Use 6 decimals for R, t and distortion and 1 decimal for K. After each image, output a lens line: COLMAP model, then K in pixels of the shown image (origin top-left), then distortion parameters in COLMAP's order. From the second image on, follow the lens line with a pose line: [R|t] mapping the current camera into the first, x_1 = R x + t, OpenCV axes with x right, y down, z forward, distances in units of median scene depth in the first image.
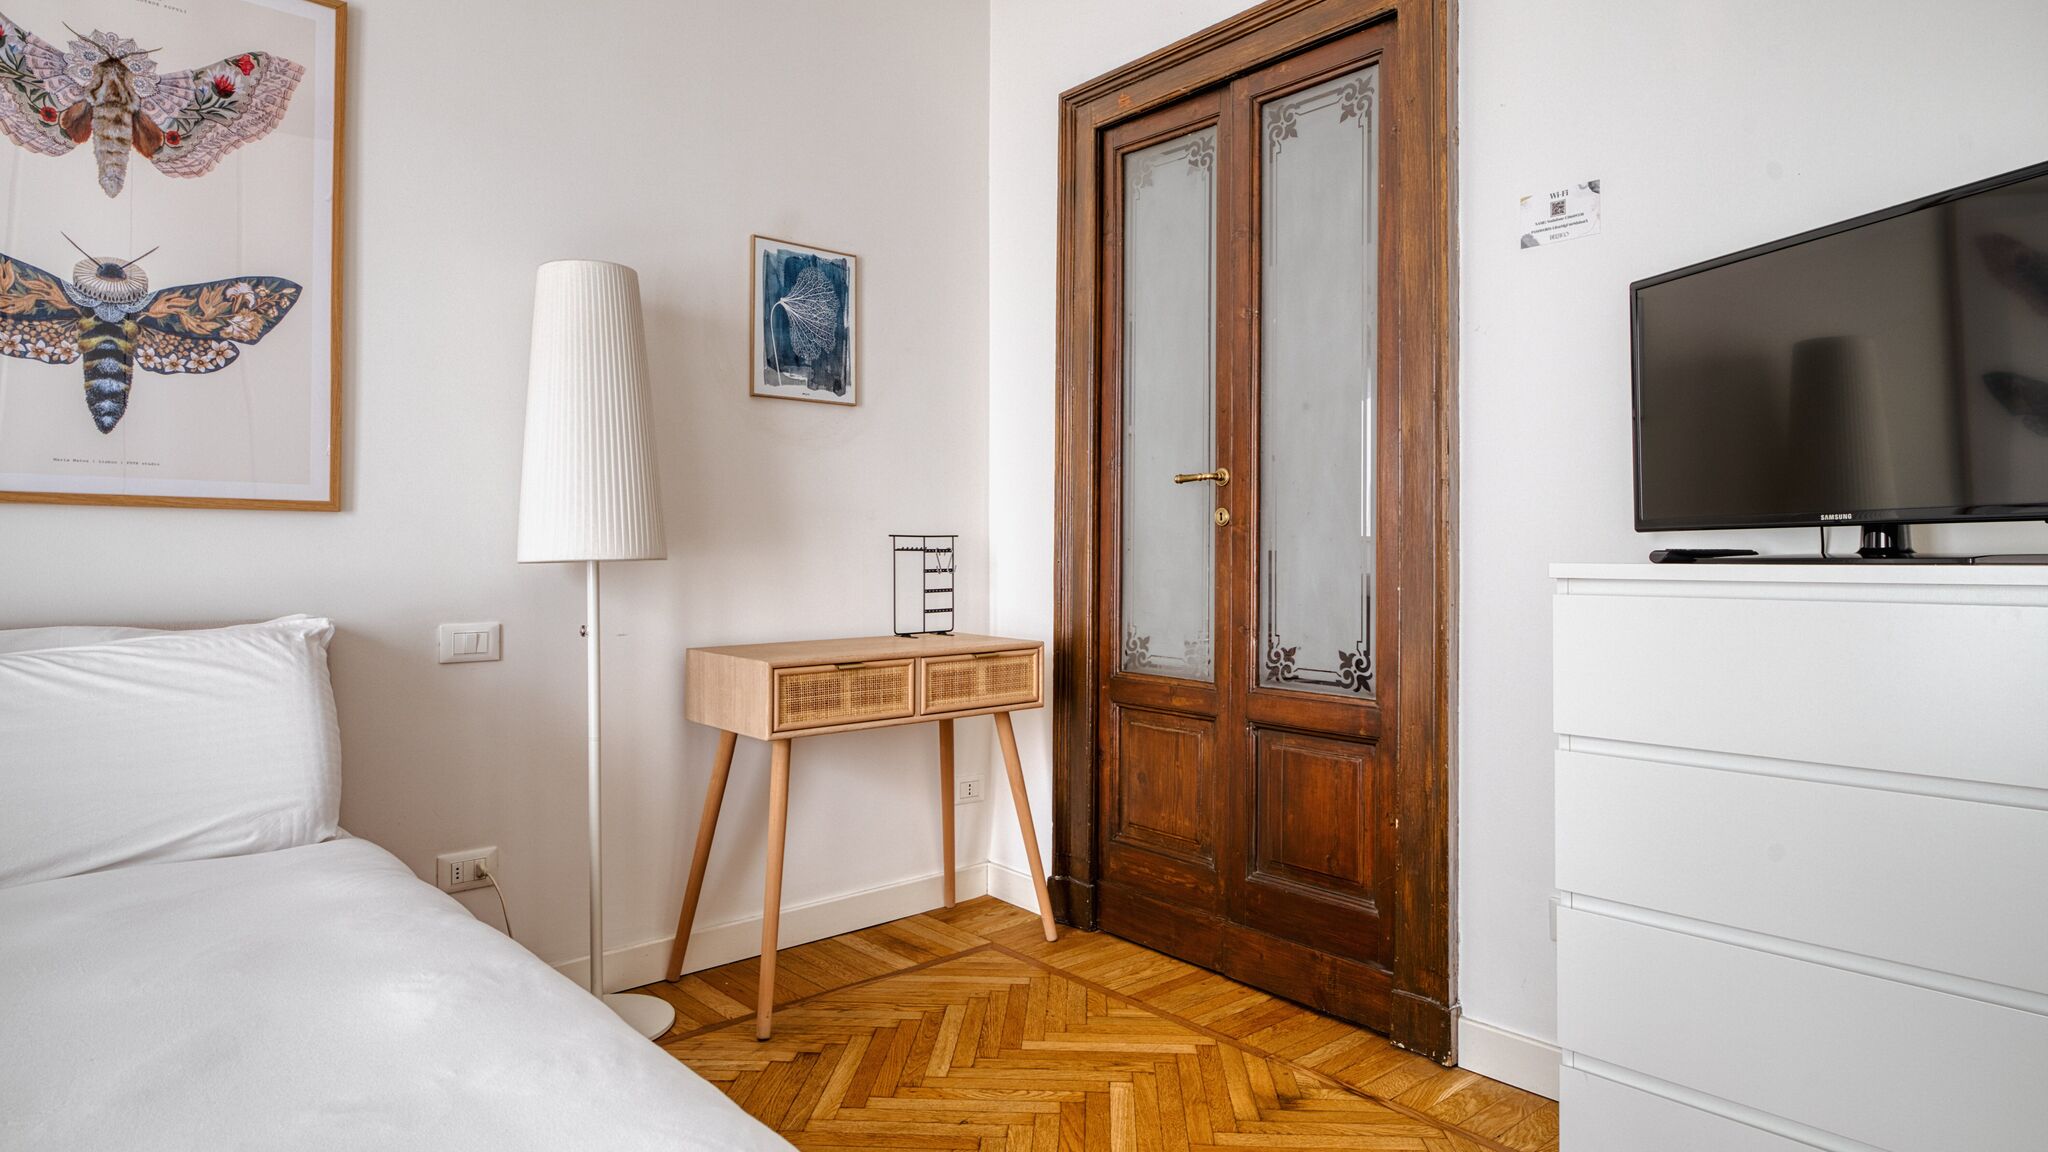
lens RADIAL K [[1149.7, 0, 1024.6], [0, 1149.7, 537.7], [0, 0, 1]] dist [-0.000755, 0.000707]
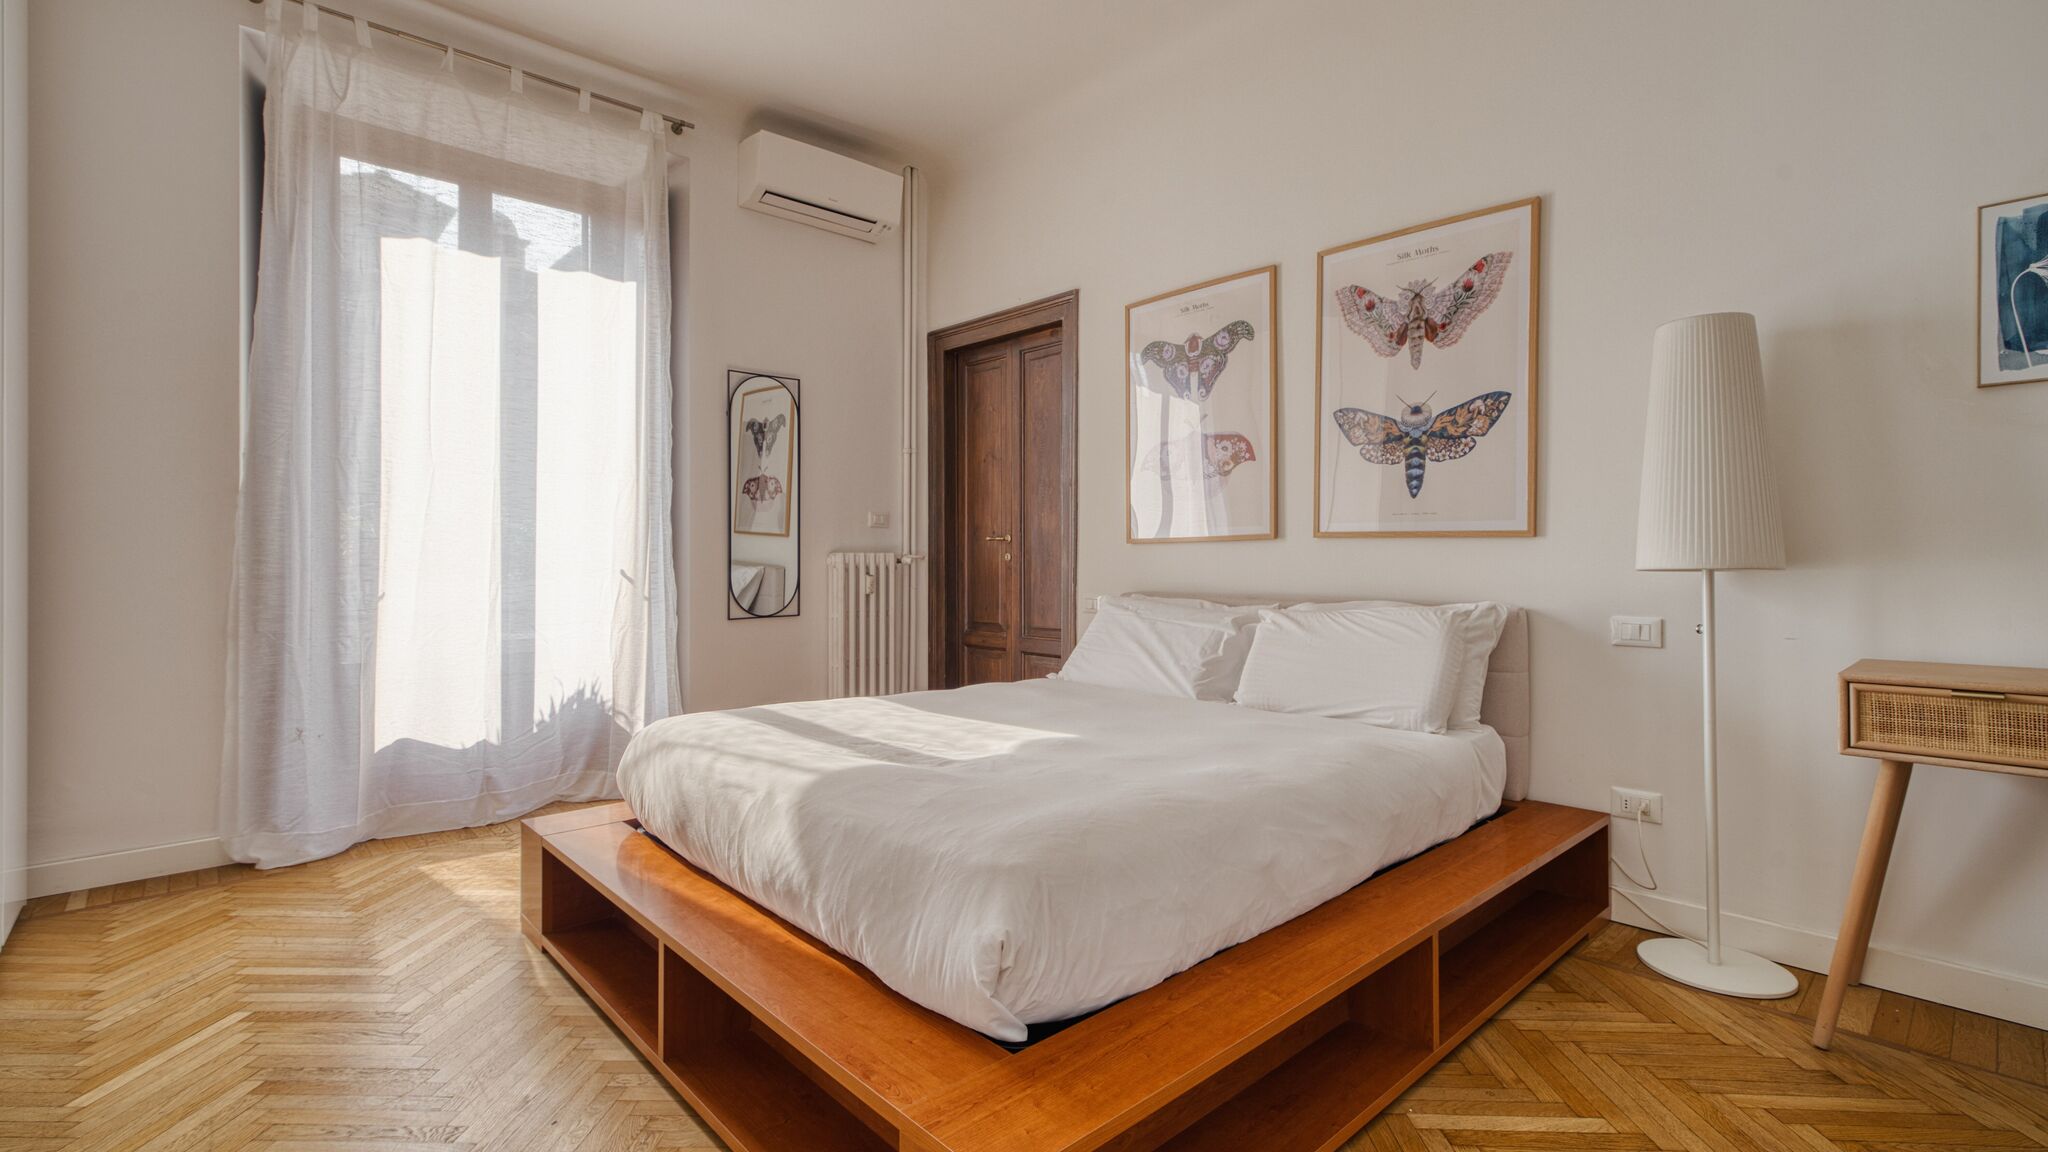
lens RADIAL K [[902.7, 0, 1059.4], [0, 902.7, 562.5], [0, 0, 1]] dist [0.032413, 0.000194]
pose [[0.058278, 0.002158, -0.998298, 0.505640], [0.014155, 0.999895, 0.002988, 0.000286], [0.998200, -0.014305, 0.058241, 0.271840]]
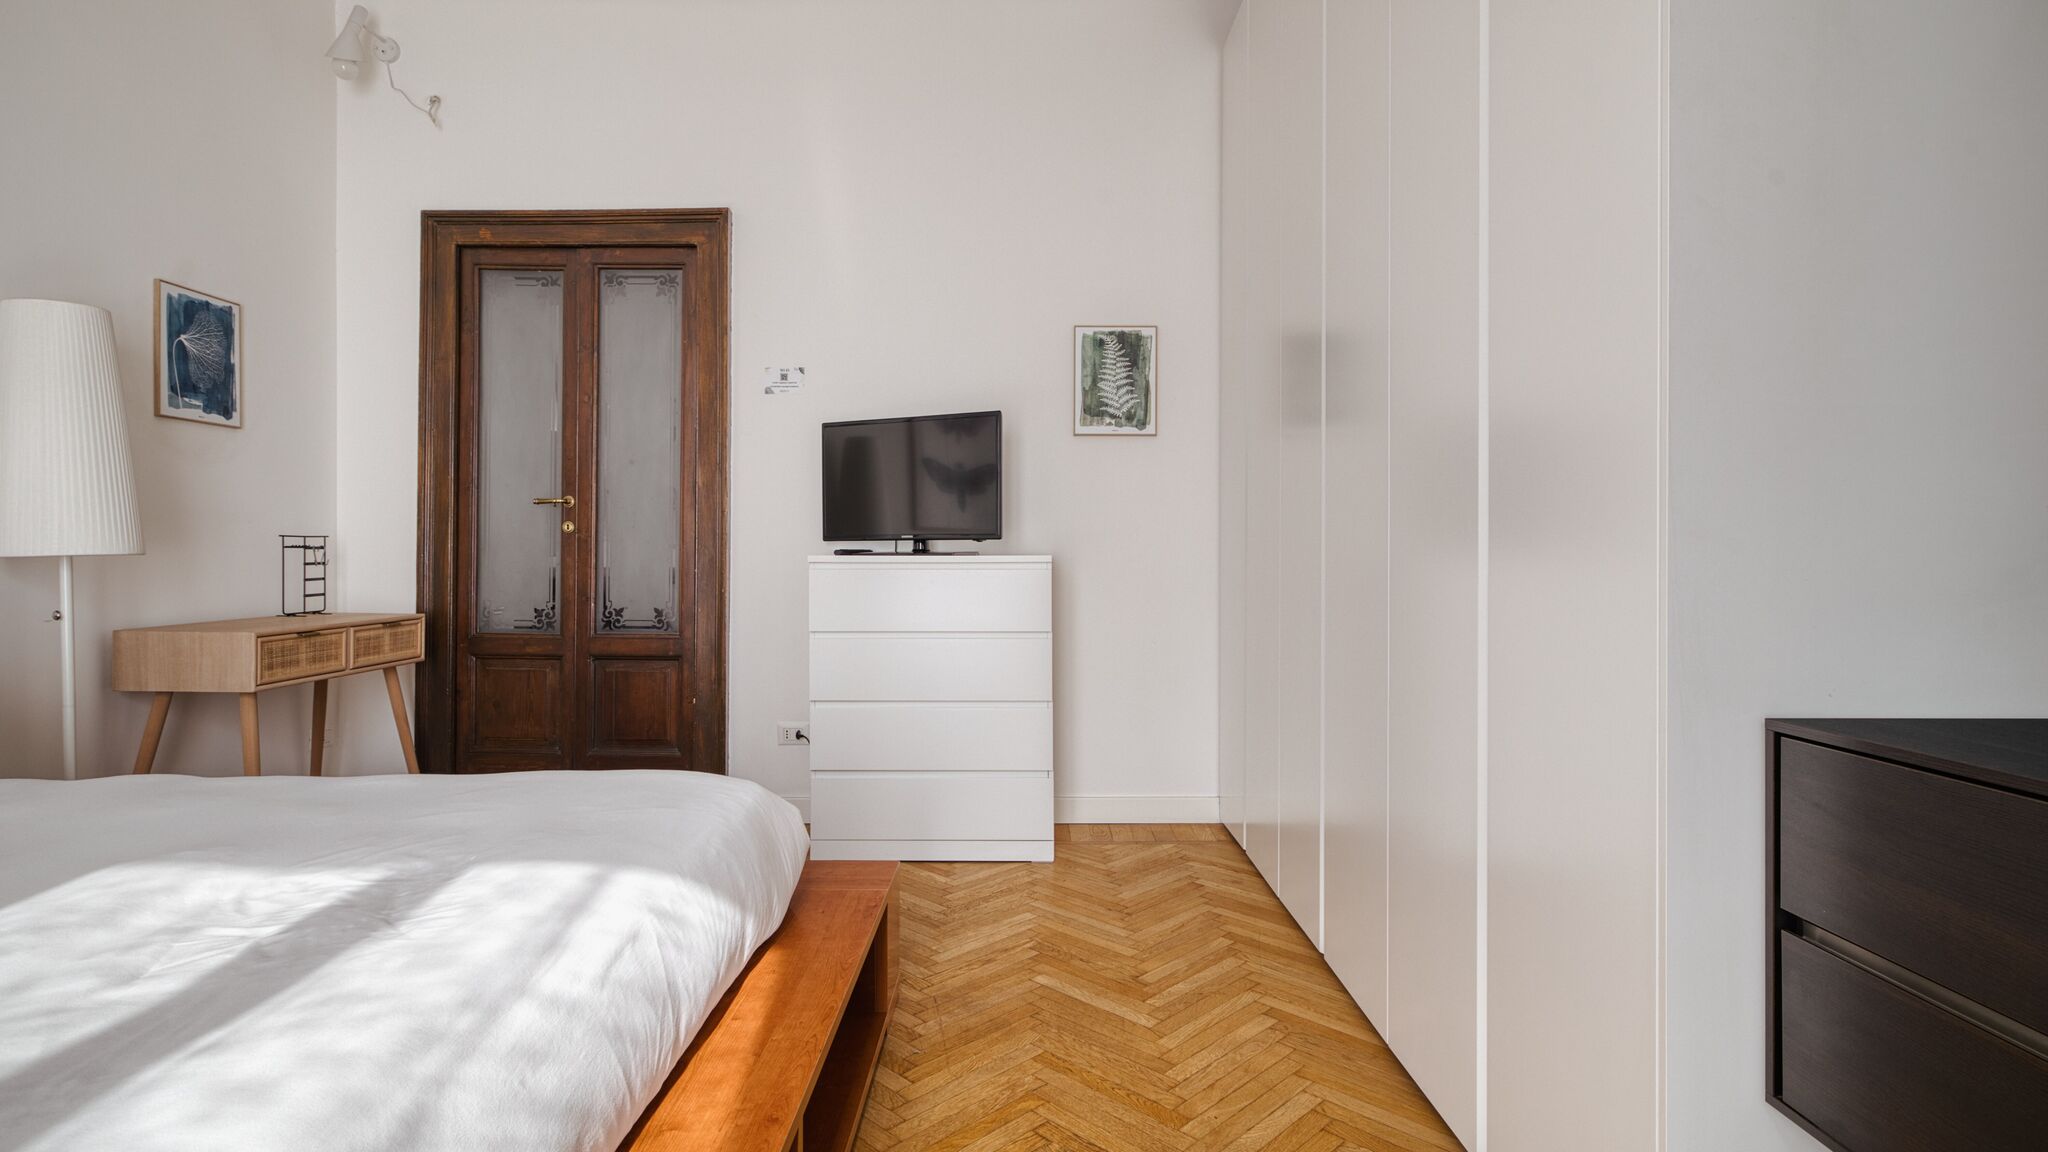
lens RADIAL K [[1021.3, 0, 1026.7], [0, 1021.3, 558.5], [0, 0, 1]] dist [0.001536, 0.000374]
pose [[0.667549, -0.003612, 0.744557, -0.478455], [-0.012297, 0.999798, 0.015875, -0.005595], [-0.744464, -0.019753, 0.667370, -0.414976]]
